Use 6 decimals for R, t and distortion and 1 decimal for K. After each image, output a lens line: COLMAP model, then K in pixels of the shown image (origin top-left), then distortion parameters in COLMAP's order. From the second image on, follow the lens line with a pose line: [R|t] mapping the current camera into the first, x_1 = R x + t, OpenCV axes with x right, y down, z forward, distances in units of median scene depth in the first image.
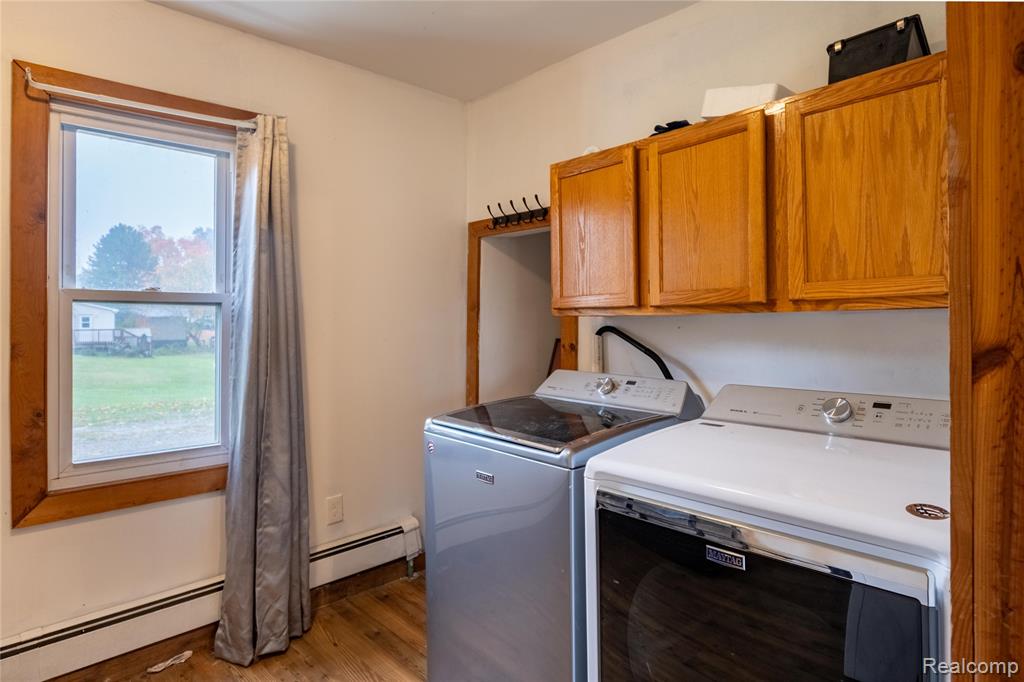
lens RADIAL K [[585.7, 0, 510.0], [0, 585.7, 318.3], [0, 0, 1]] dist [-0.002152, 0.000059]
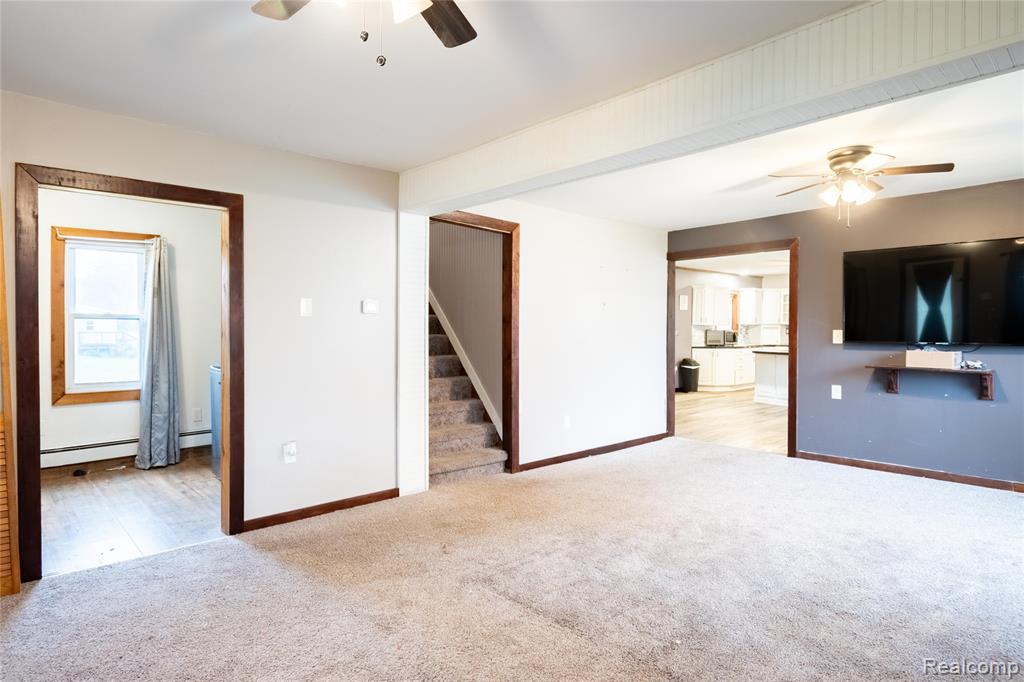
lens RADIAL K [[575.1, 0, 509.7], [0, 575.1, 332.3], [0, 0, 1]] dist [-0.013300, -0.000260]
pose [[0.999968, 0.005456, 0.005861, 0.984318], [-0.005544, 0.999871, 0.015101, -0.015616], [-0.005778, -0.015133, 0.999869, -1.299791]]
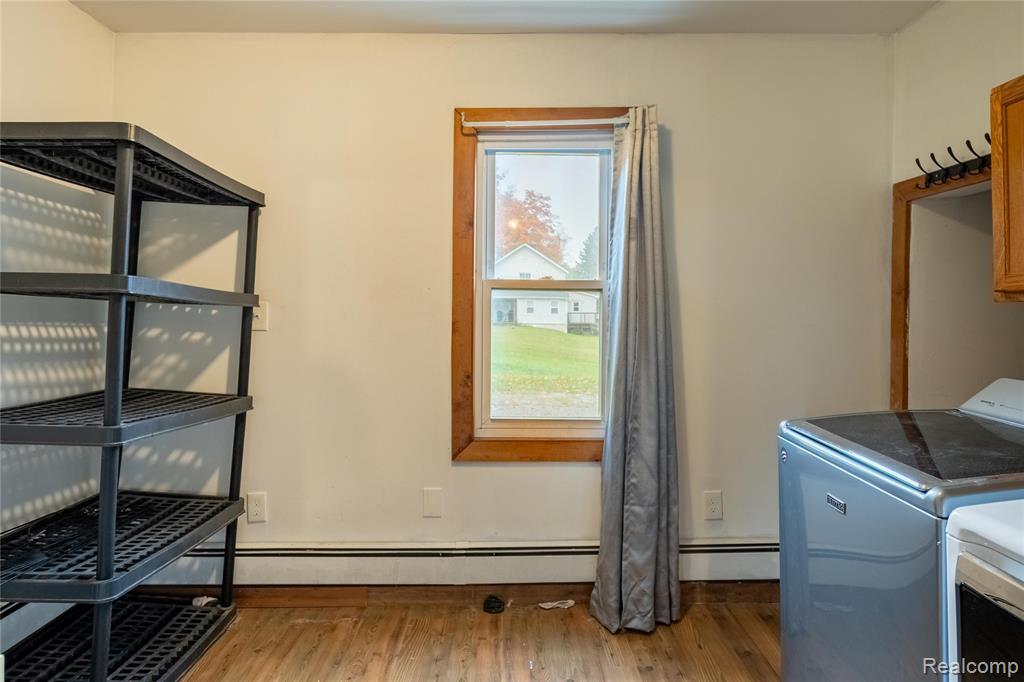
lens RADIAL K [[595.1, 0, 507.1], [0, 595.1, 298.9], [0, 0, 1]] dist [0.000543, 0.000184]
pose [[0.733696, -0.001595, -0.679476, 0.133238], [-0.004431, 0.999965, -0.007131, 0.000650], [0.679464, 0.008243, 0.733663, 0.074655]]
